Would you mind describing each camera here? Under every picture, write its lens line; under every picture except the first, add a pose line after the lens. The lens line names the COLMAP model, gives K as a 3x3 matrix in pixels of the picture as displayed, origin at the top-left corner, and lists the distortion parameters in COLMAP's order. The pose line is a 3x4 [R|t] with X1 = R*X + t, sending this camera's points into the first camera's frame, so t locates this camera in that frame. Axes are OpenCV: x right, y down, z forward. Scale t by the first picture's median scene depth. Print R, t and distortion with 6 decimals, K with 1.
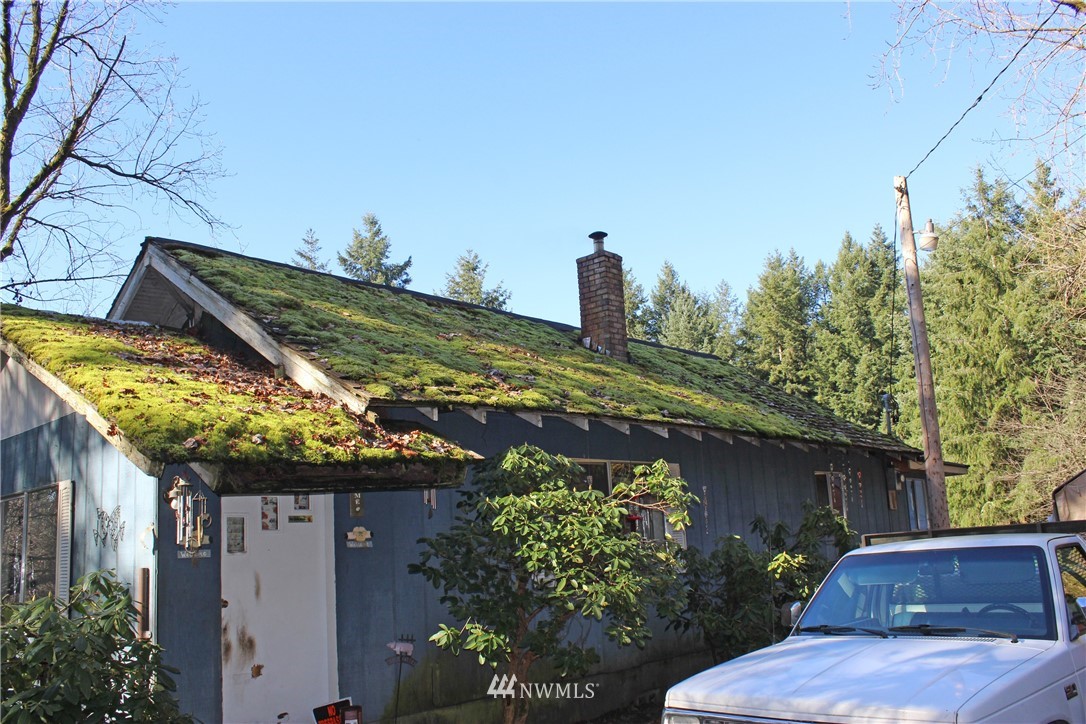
lens RADIAL K [[918.5, 0, 548.4], [0, 918.5, 380.5], [0, 0, 1]] dist [-0.182459, 0.166756]
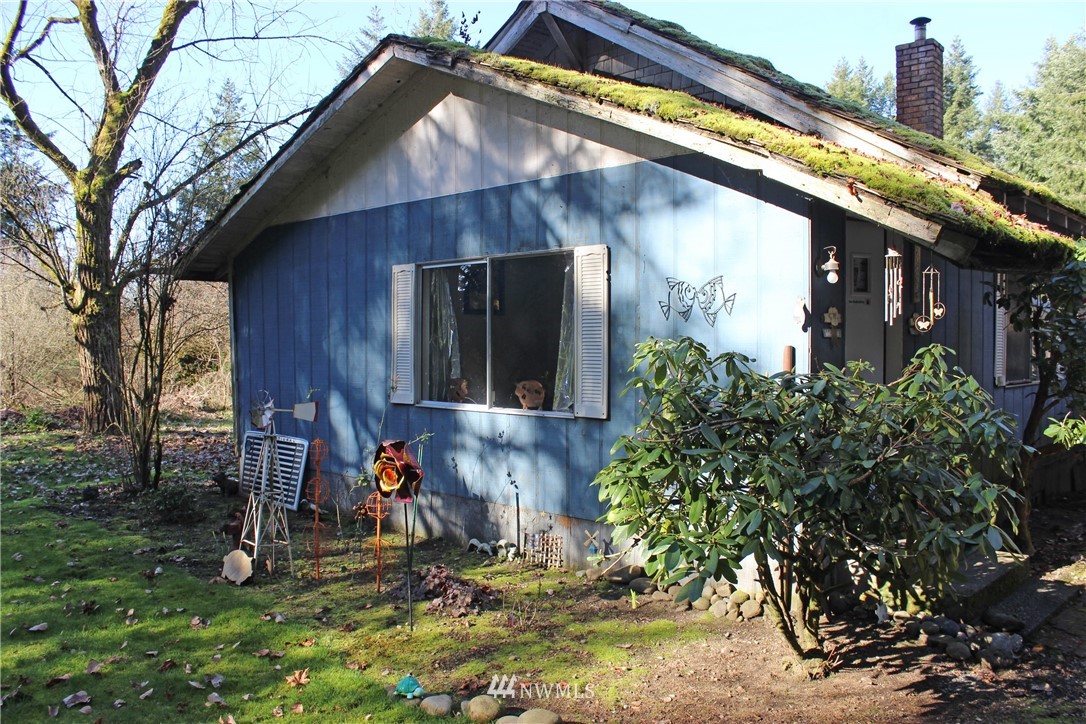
lens RADIAL K [[918.5, 0, 548.4], [0, 918.5, 380.5], [0, 0, 1]] dist [-0.182459, 0.166756]
pose [[0.998405, 0.055954, -0.007499, -0.078039], [-0.053016, 0.974941, 0.216054, 0.006649], [0.019400, -0.215312, 0.976353, 0.008926]]
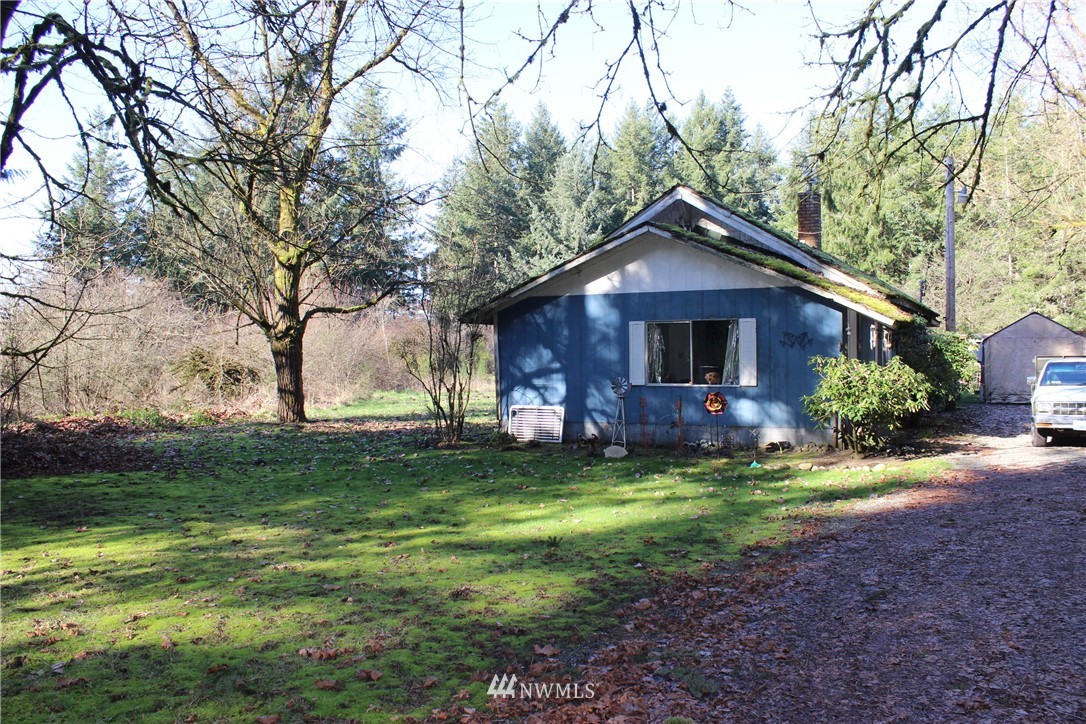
lens RADIAL K [[918.5, 0, 548.4], [0, 918.5, 380.5], [0, 0, 1]] dist [-0.182459, 0.166756]
pose [[0.969010, 0.036694, 0.244280, -0.217364], [-0.084212, 0.978737, 0.187033, -0.016717], [-0.232223, -0.201808, 0.951497, -0.154513]]
